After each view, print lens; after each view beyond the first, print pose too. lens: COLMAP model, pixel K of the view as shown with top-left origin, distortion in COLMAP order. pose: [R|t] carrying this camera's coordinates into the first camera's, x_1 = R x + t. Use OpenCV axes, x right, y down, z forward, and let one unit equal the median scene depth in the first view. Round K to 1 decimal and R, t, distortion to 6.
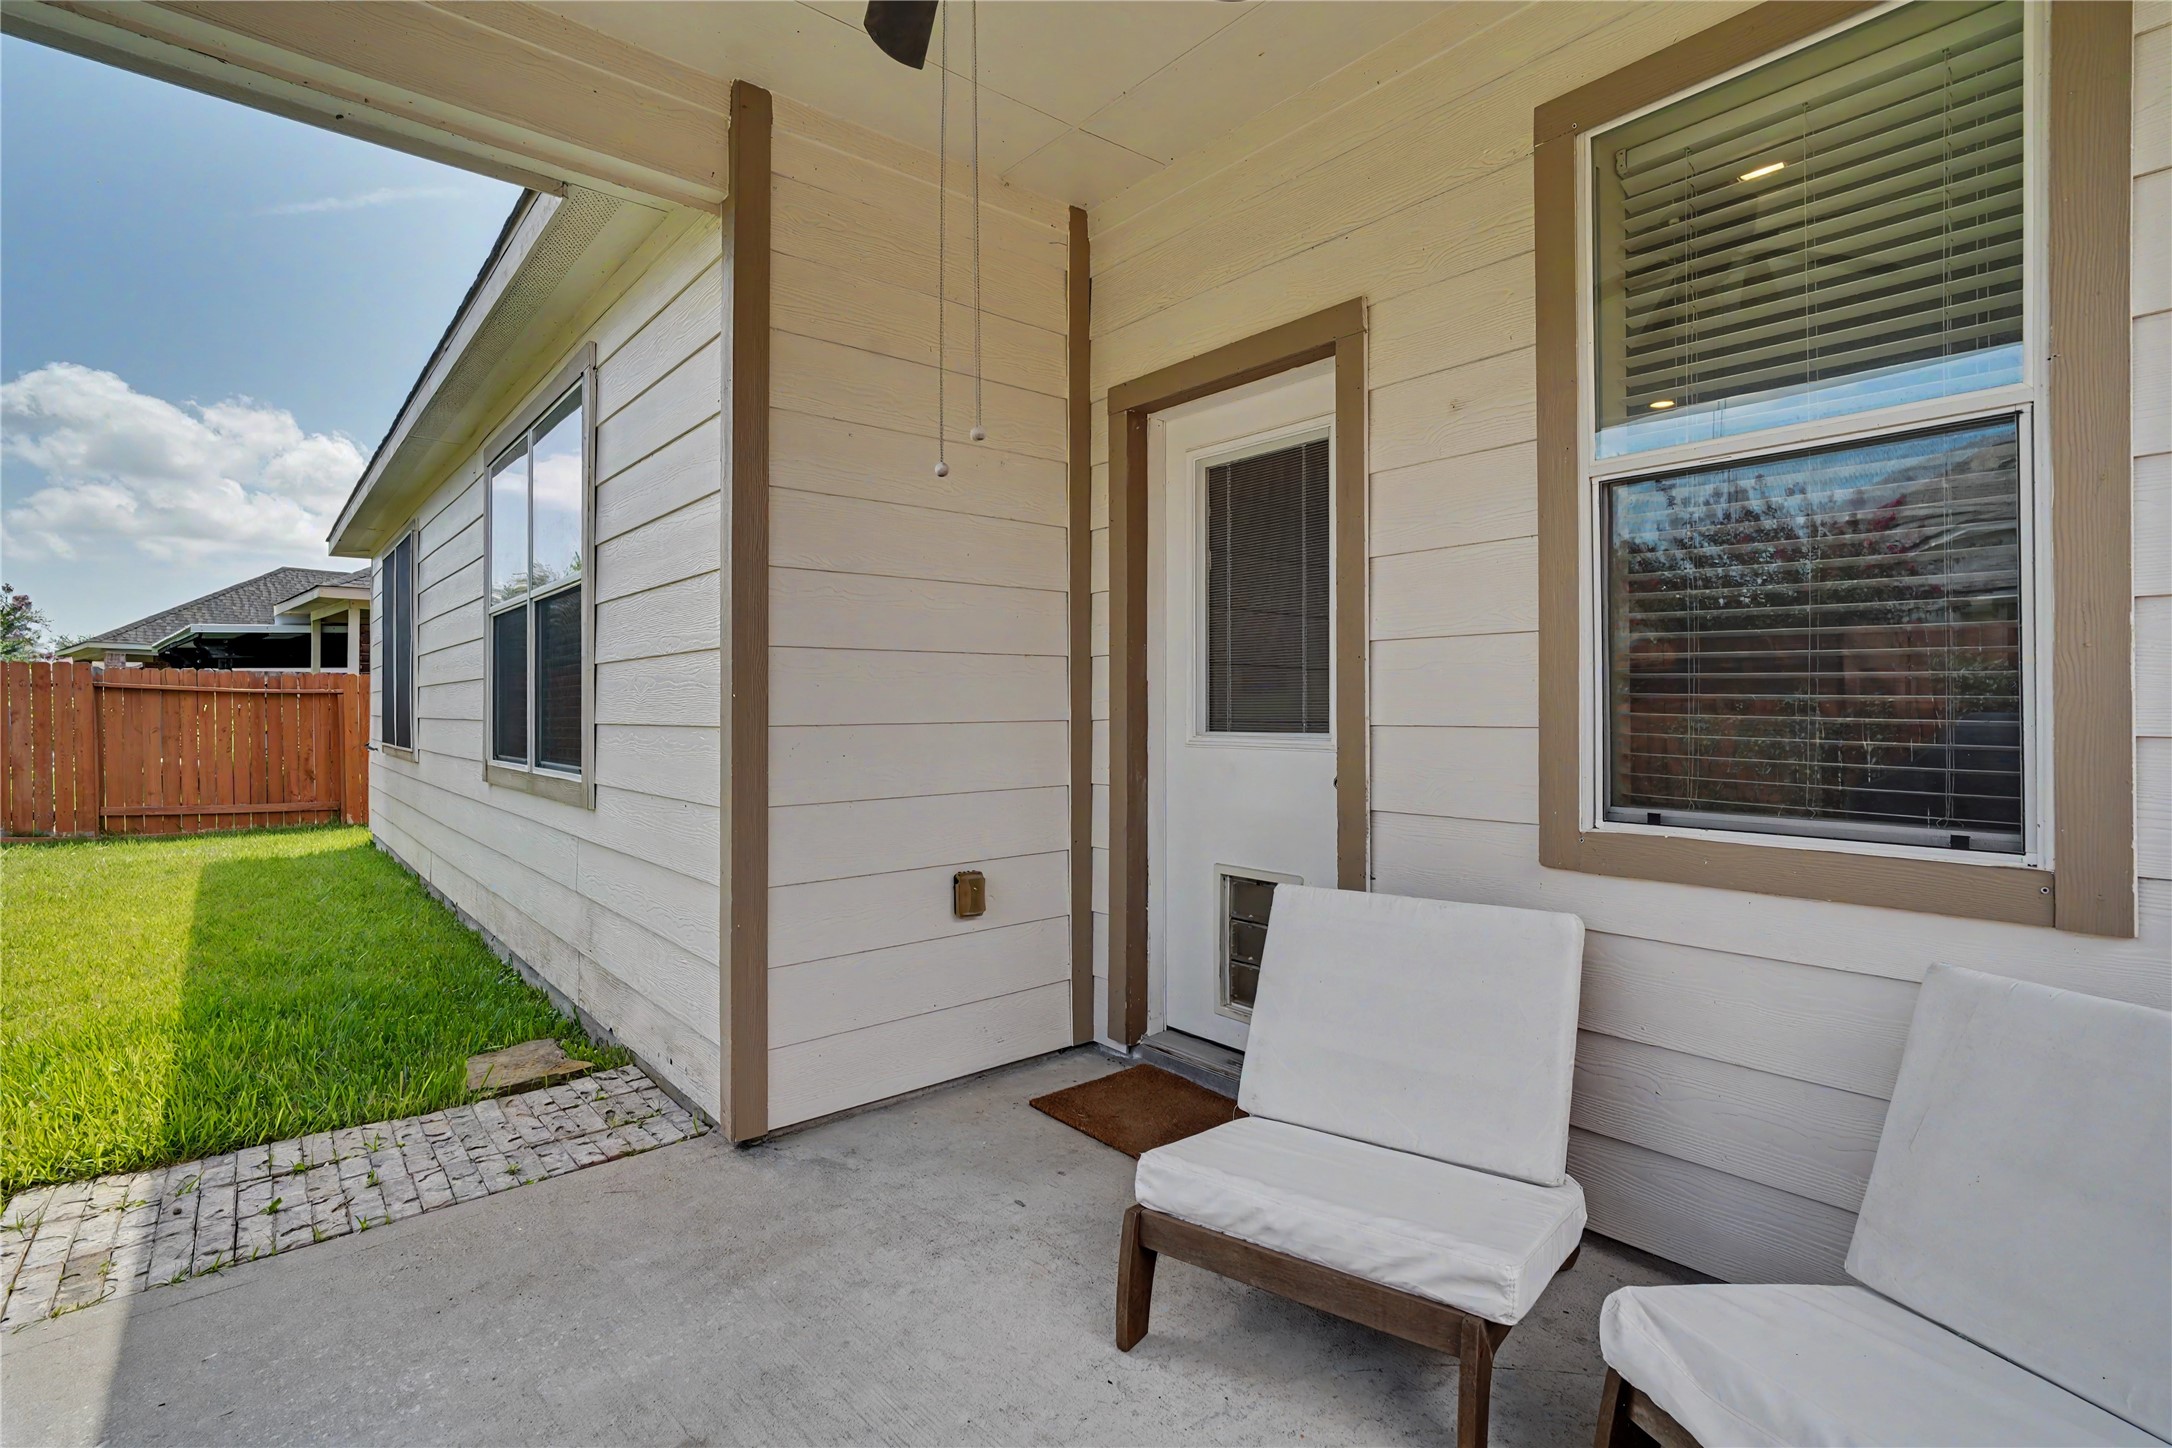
lens RADIAL K [[1036.7, 0, 1084.1], [0, 1036.7, 694.6], [0, 0, 1]] dist [-0.013525, 0.007445]
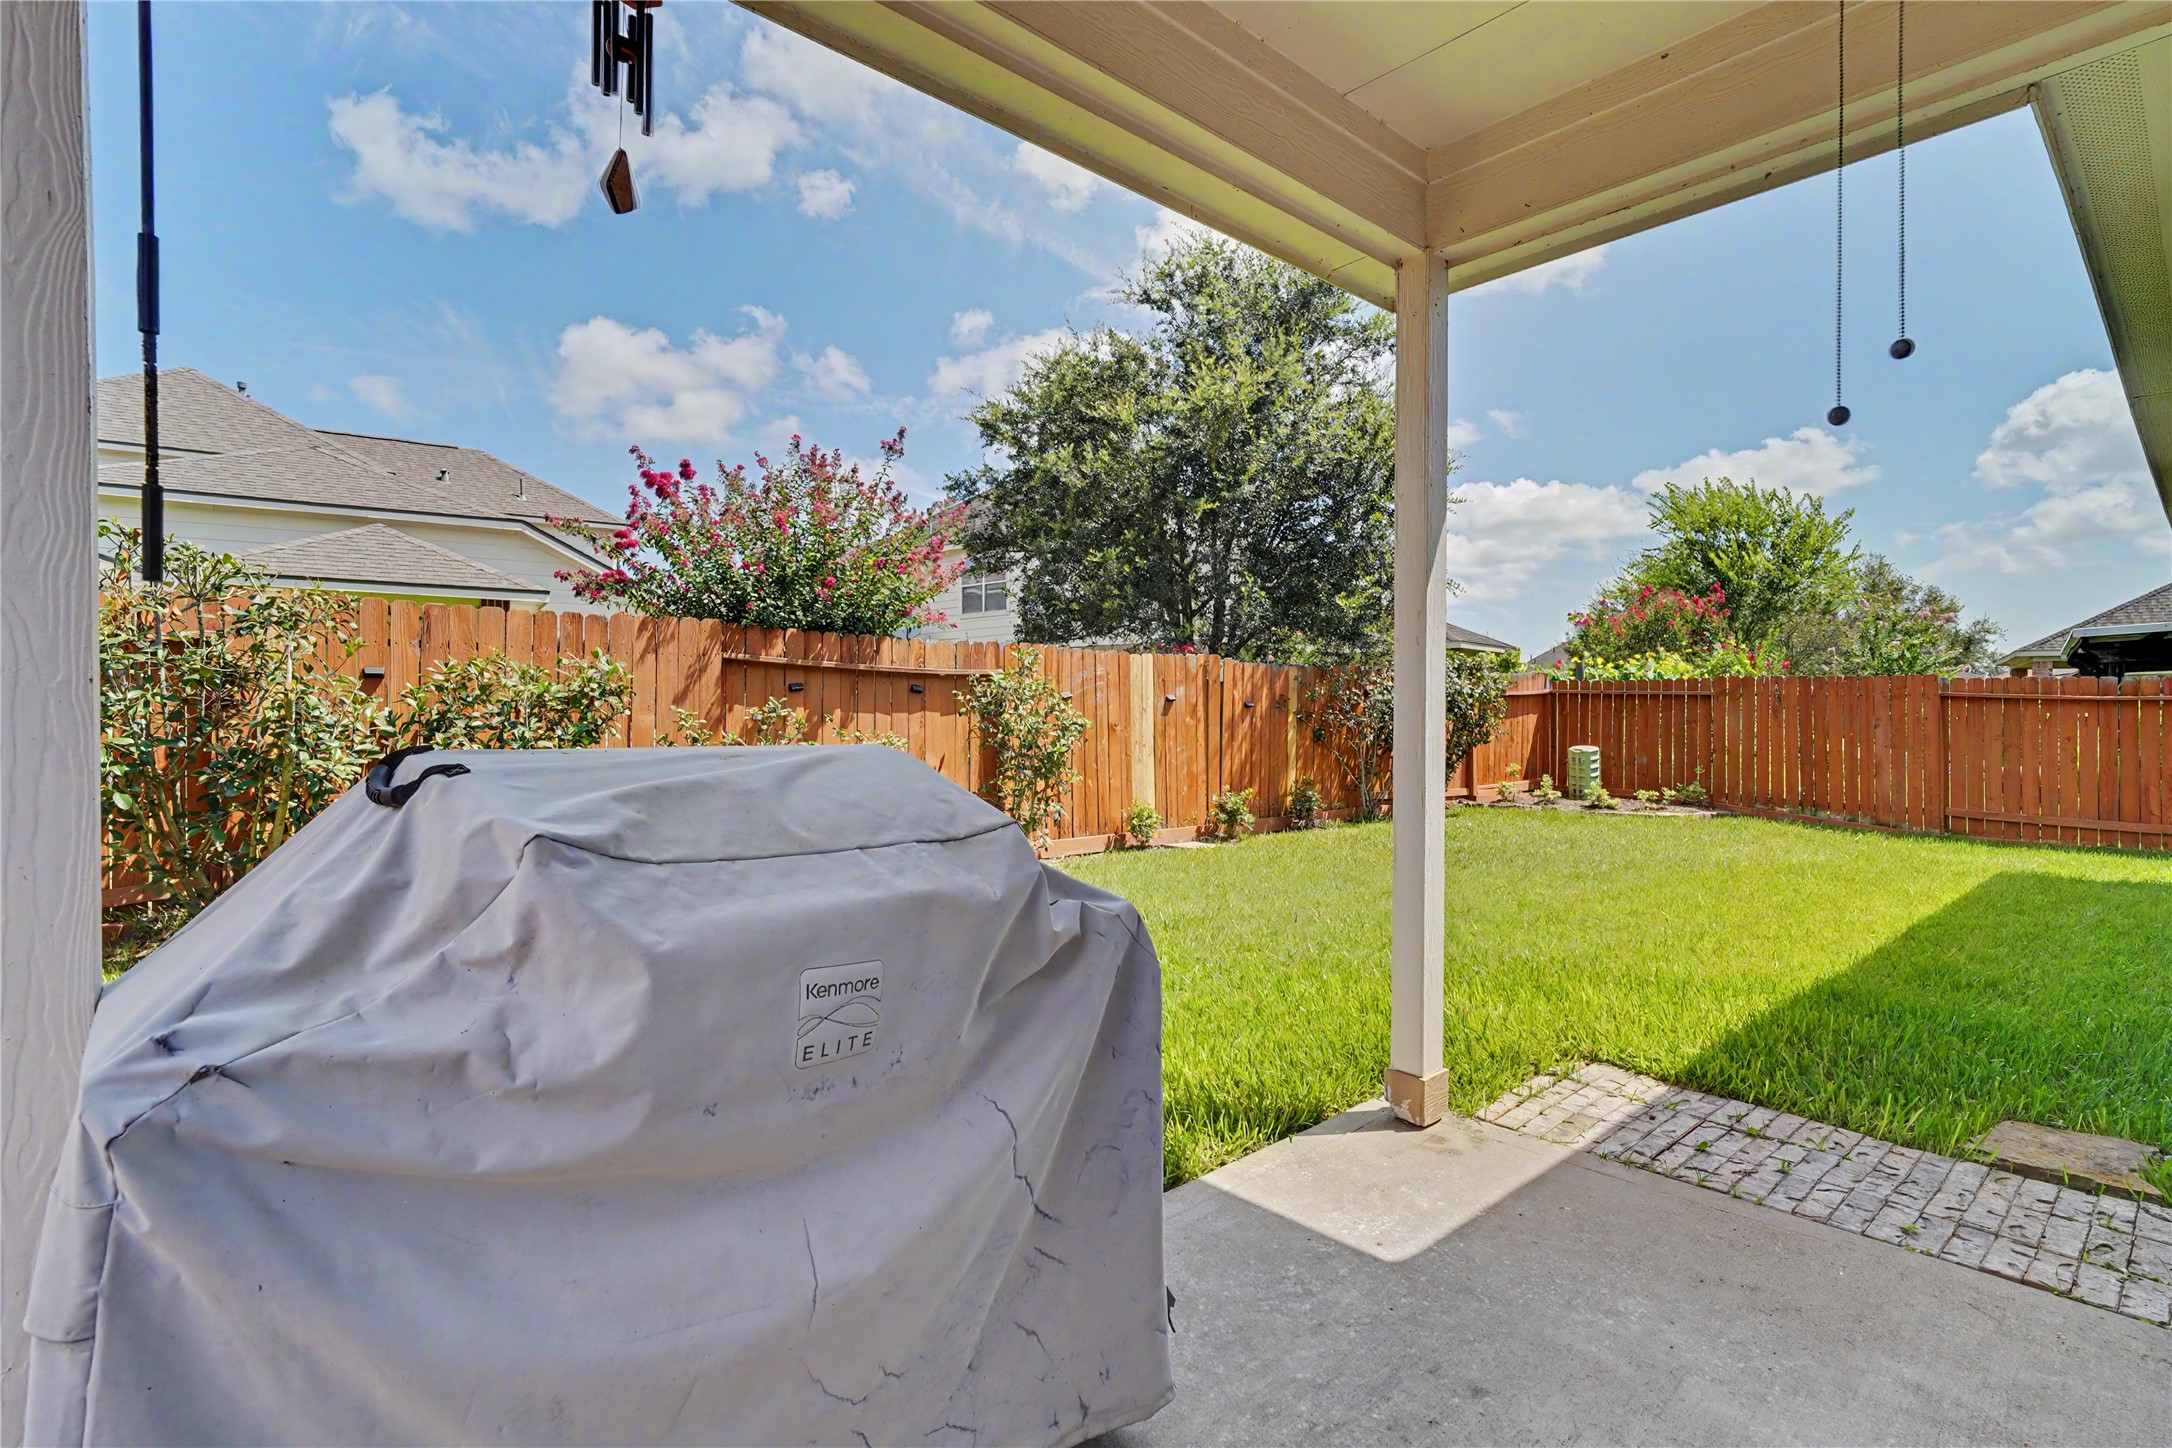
lens RADIAL K [[1036.7, 0, 1088.4], [0, 1036.7, 720.6], [0, 0, 1]] dist [-0.013525, 0.007445]
pose [[0.023852, 0.011559, -0.999649, 0.313795], [0.009522, 0.999885, 0.011789, -0.008942], [0.999670, -0.009799, 0.023739, 0.233207]]
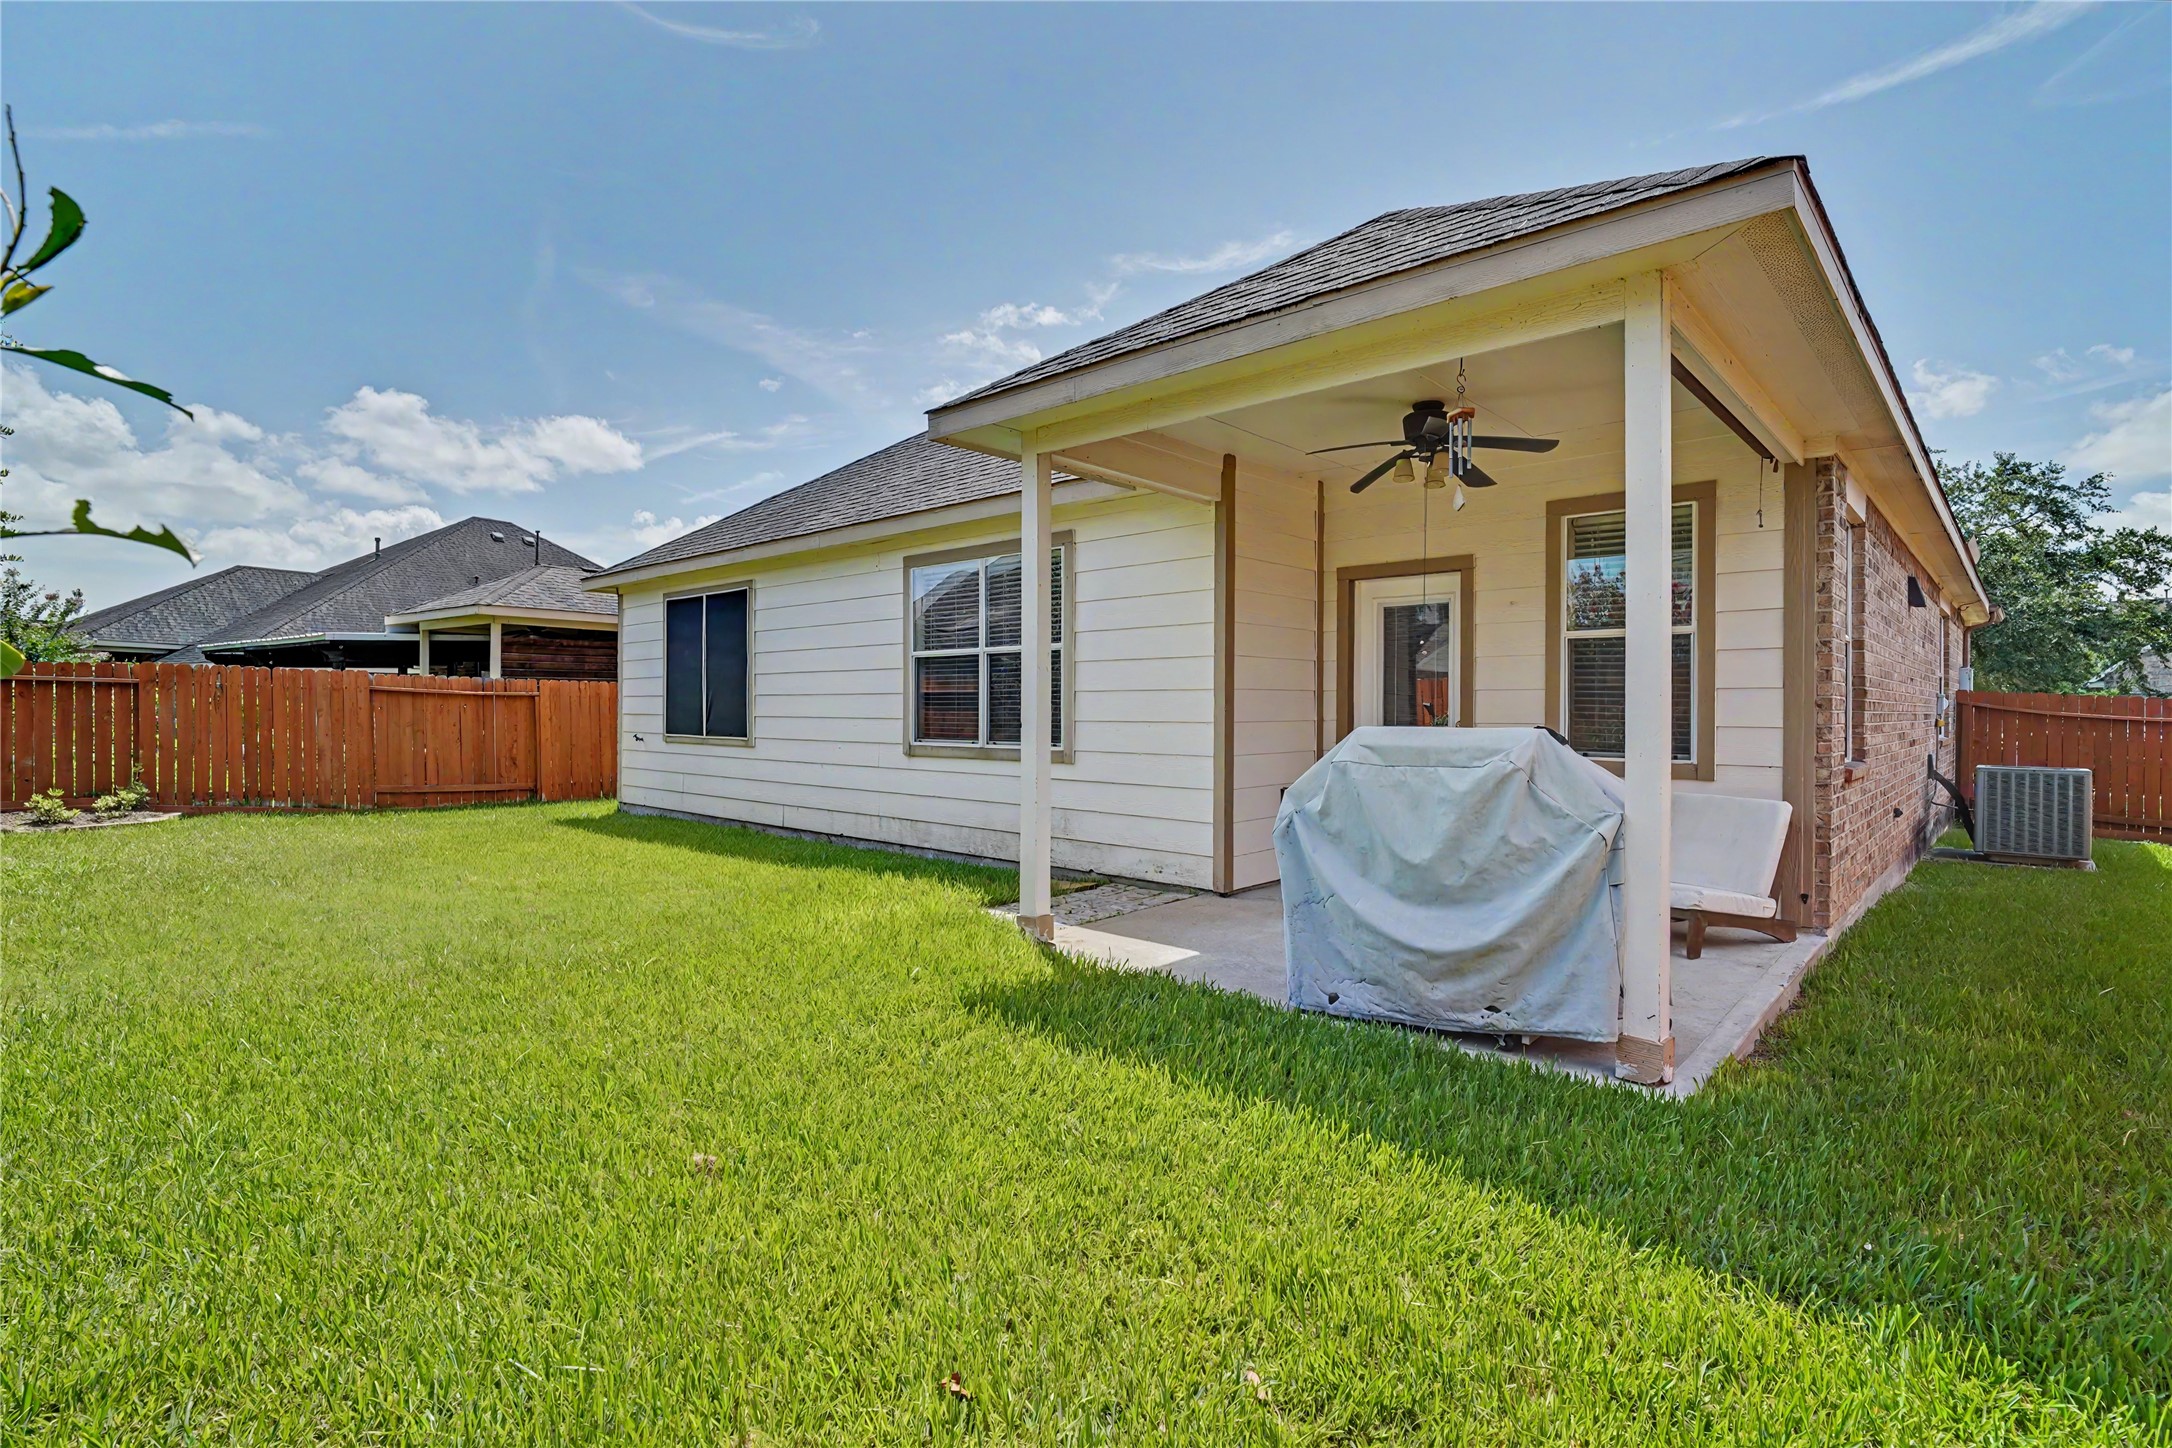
lens RADIAL K [[1036.7, 0, 1085.2], [0, 1036.7, 710.7], [0, 0, 1]] dist [-0.013525, 0.007445]
pose [[0.991834, 0.005052, 0.127436, -0.775738], [-0.007213, 0.999838, 0.016500, -0.027500], [-0.127332, -0.017284, 0.991710, -1.093111]]
